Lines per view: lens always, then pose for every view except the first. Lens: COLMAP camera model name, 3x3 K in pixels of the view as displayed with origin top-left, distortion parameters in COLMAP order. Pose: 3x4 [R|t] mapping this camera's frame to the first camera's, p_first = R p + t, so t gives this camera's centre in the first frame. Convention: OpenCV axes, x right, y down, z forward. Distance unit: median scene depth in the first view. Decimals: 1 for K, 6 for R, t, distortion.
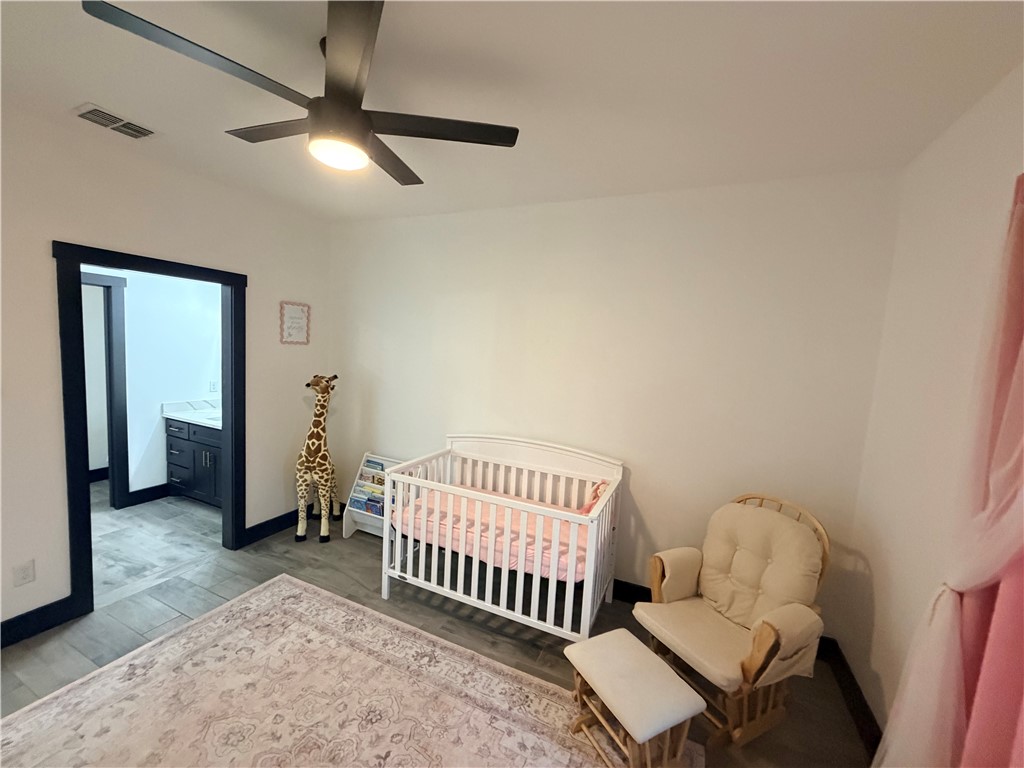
lens RADIAL K [[407.2, 0, 516.1], [0, 407.2, 382.5], [0, 0, 1]] dist [-0.005248, 0.000754]
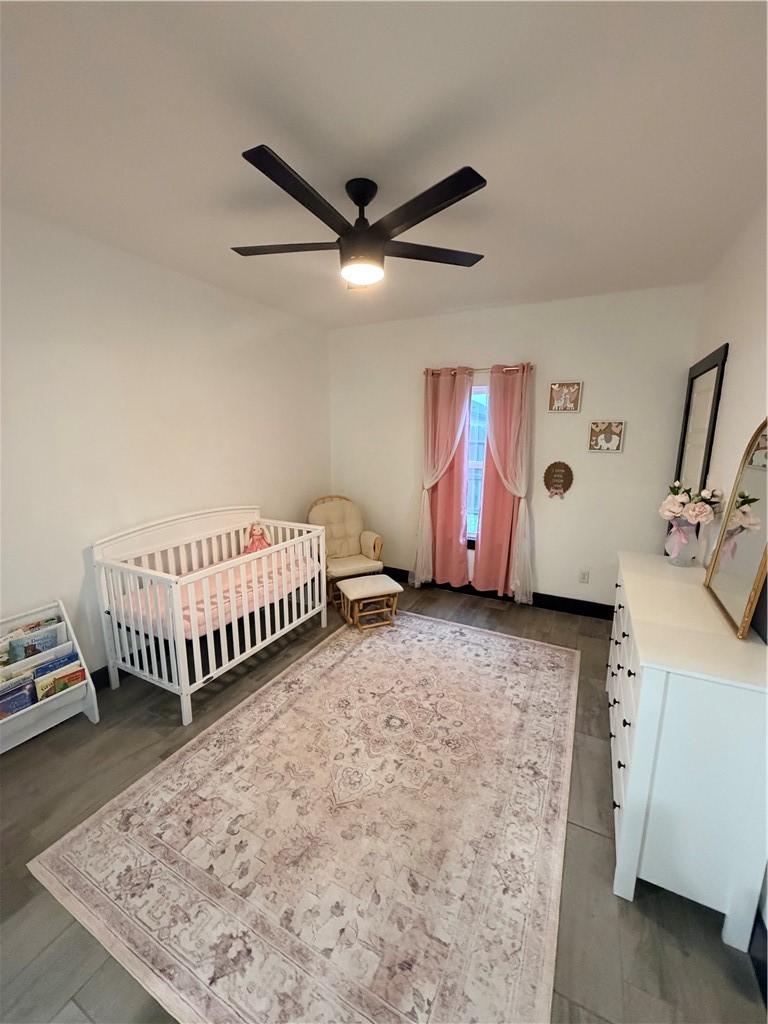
lens RADIAL K [[407.2, 0, 382.5], [0, 407.2, 511.0], [0, 0, 1]] dist [-0.005248, 0.000754]
pose [[0.056379, -0.247482, 0.967251, -1.232092], [0.085059, 0.966460, 0.242322, -0.091654], [-0.994780, 0.068612, 0.075539, 0.599882]]
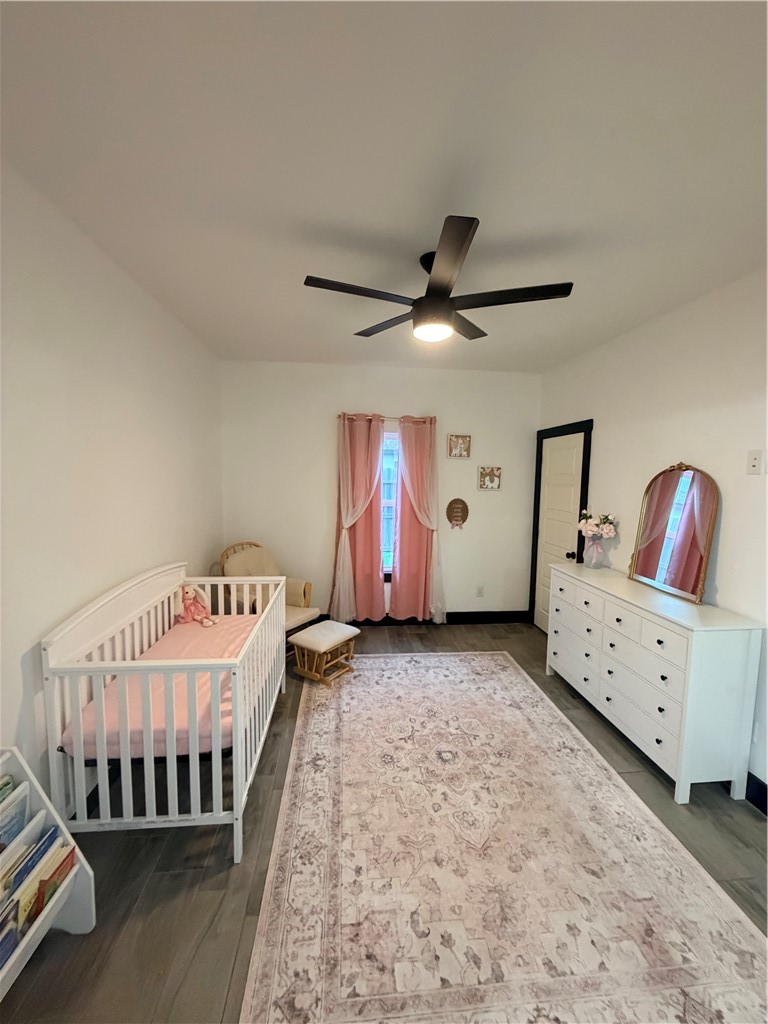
lens RADIAL K [[407.2, 0, 381.8], [0, 407.2, 511.8], [0, 0, 1]] dist [-0.005248, 0.000754]
pose [[-0.490181, -0.147167, 0.859107, -1.090424], [0.031120, 0.982060, 0.185986, -0.141611], [-0.871065, 0.117902, -0.476807, 1.264361]]
